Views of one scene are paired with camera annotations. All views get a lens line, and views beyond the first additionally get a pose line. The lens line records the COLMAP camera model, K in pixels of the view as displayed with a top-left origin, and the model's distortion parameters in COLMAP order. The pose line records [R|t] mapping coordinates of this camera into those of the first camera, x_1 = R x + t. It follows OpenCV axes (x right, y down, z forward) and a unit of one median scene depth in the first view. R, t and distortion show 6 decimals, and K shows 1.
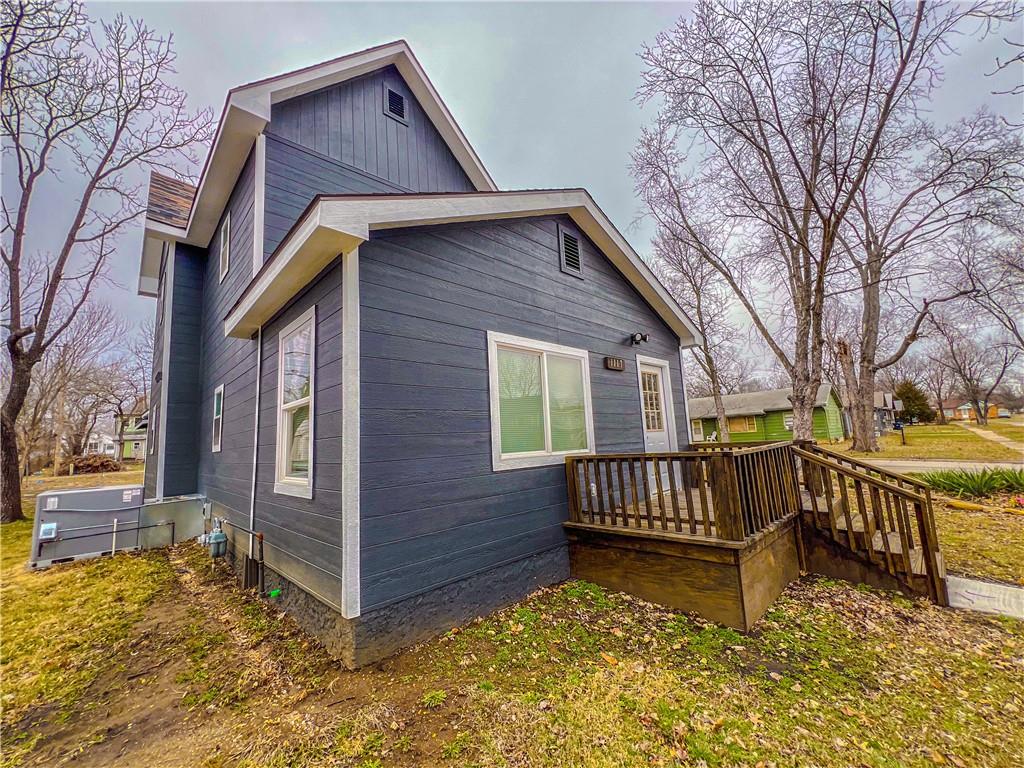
lens RADIAL K [[408.9, 0, 512.0], [0, 408.9, 384.0], [0, 0, 1]] dist [-0.000876, -0.000248]
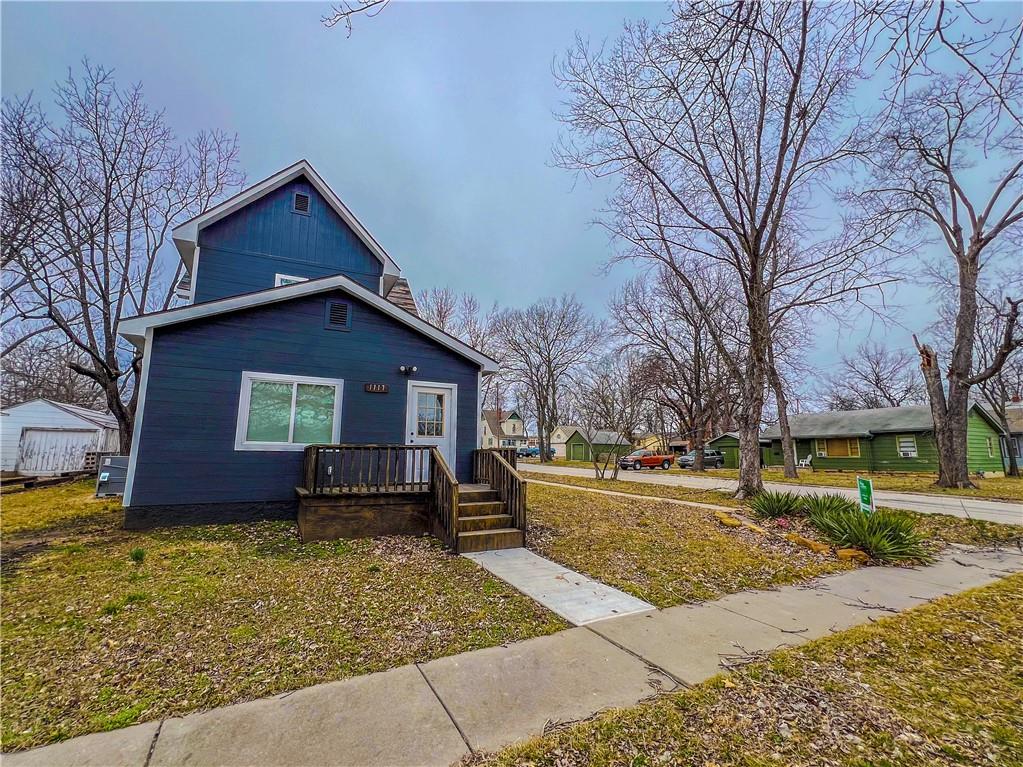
lens RADIAL K [[445.6, 0, 513.3], [0, 445.6, 385.1], [0, 0, 1]] dist [0.000257, 0.000068]
pose [[0.957530, 0.012067, -0.288080, 0.907363], [-0.015900, 0.999813, -0.010969, -0.038471], [0.287893, 0.015084, 0.957544, -0.284803]]
